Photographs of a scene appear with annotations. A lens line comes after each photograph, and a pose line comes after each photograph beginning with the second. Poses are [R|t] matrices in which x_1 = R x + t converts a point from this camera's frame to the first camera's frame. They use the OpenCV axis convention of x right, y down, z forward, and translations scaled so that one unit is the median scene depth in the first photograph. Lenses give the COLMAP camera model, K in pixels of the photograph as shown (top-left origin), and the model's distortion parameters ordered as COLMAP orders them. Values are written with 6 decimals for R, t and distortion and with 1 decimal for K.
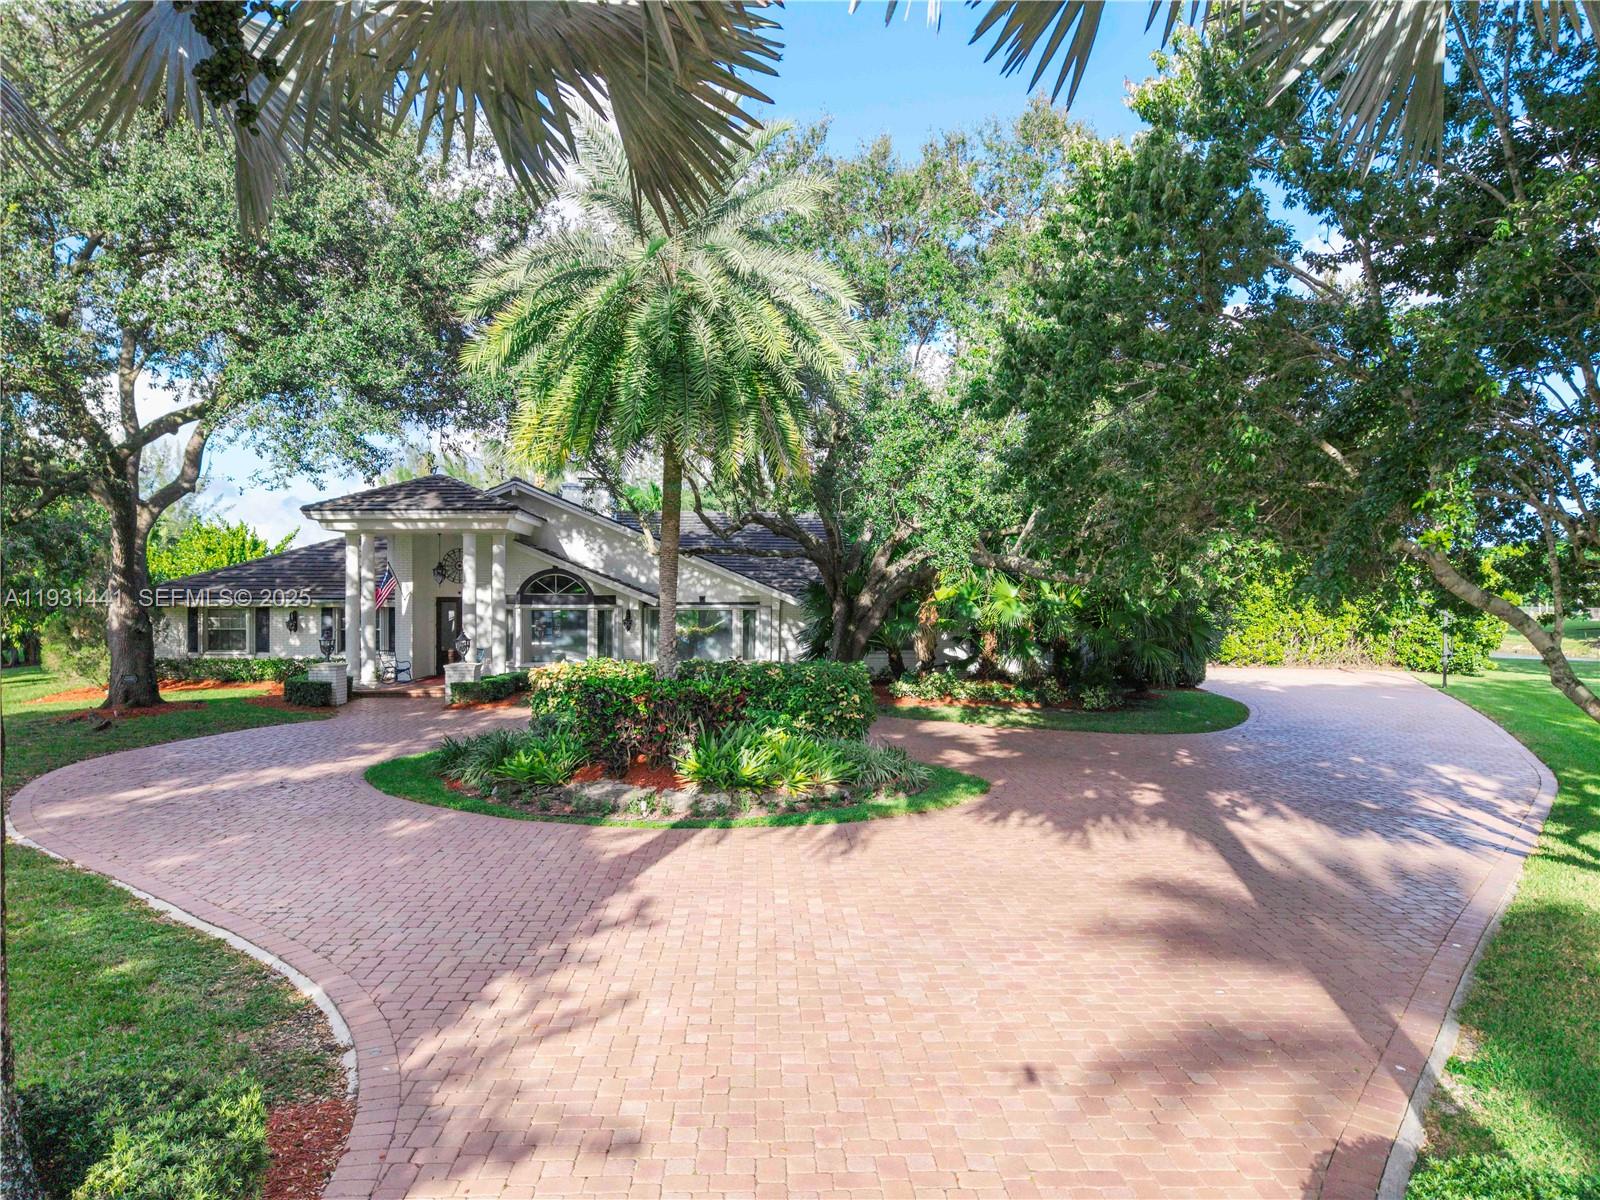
lens RADIAL K [[1089.6, 0, 806.9], [0, 1089.6, 602.5], [0, 0, 1]] dist [0.051568, -0.101682]
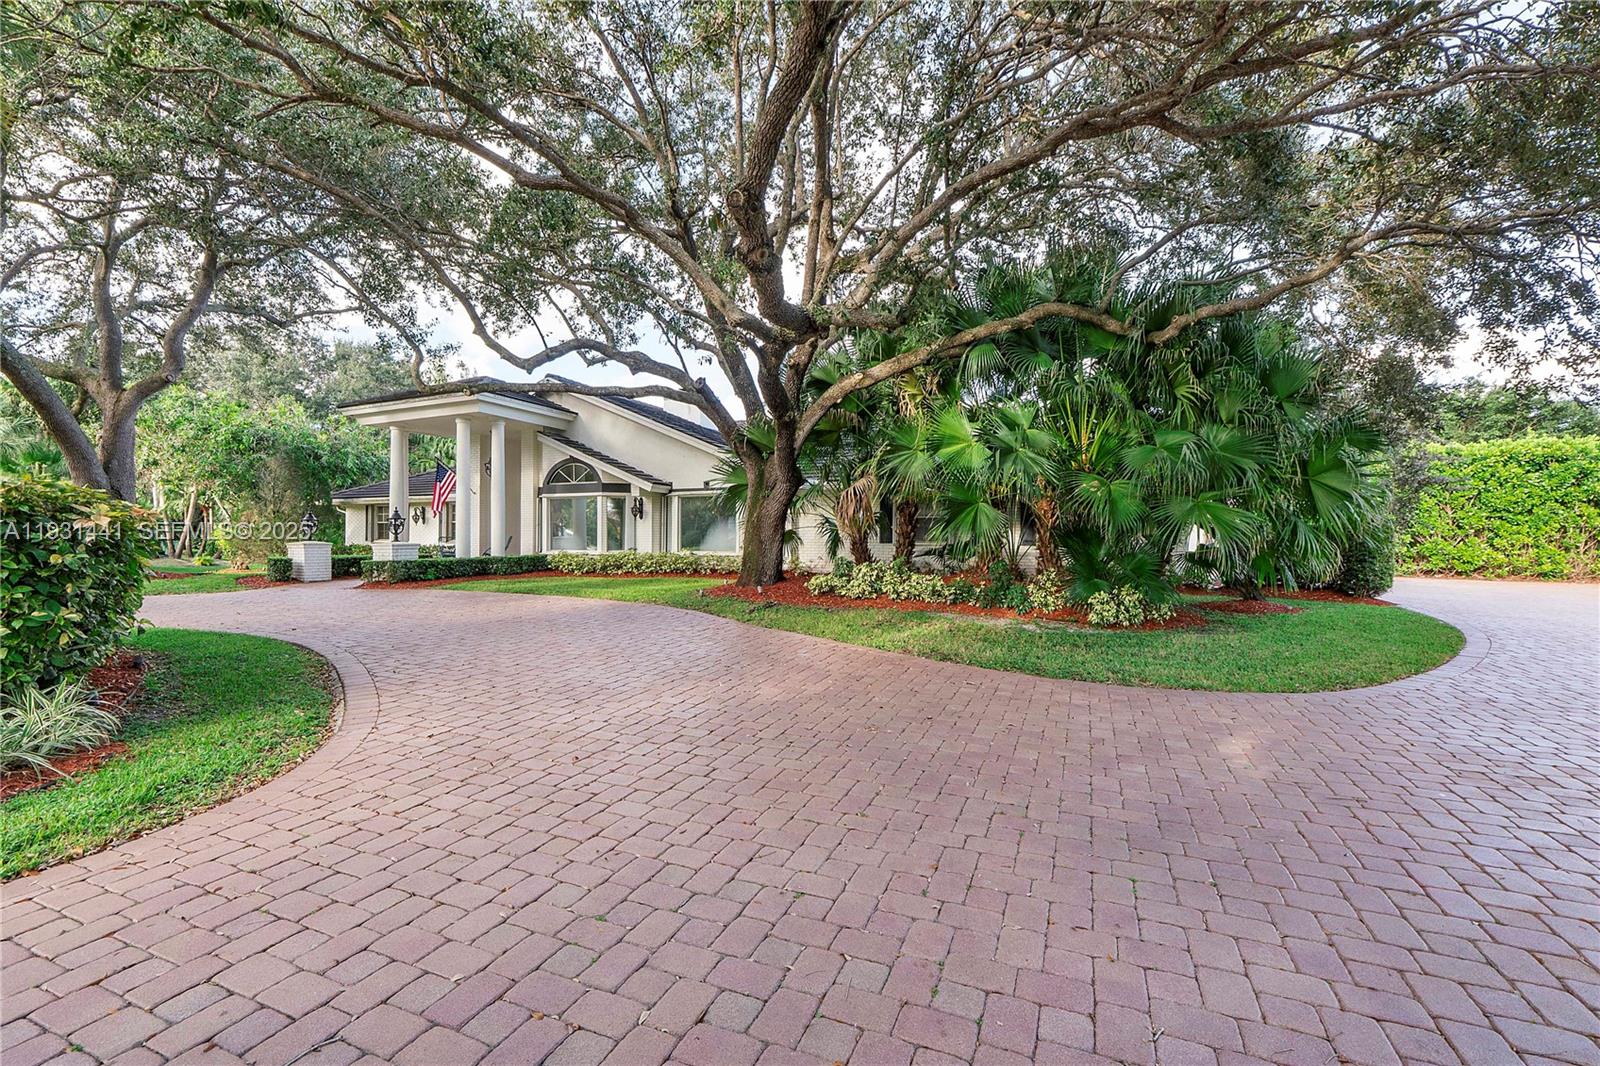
lens RADIAL K [[680.3, 0, 797.9], [0, 680.3, 525.2], [0, 0, 1]] dist [-0.009531, -0.000141]
pose [[0.901710, -0.008853, -0.432250, 0.265822], [-0.000651, 0.999761, -0.021833, 0.052296], [0.432340, 0.019968, 0.901489, 0.596211]]
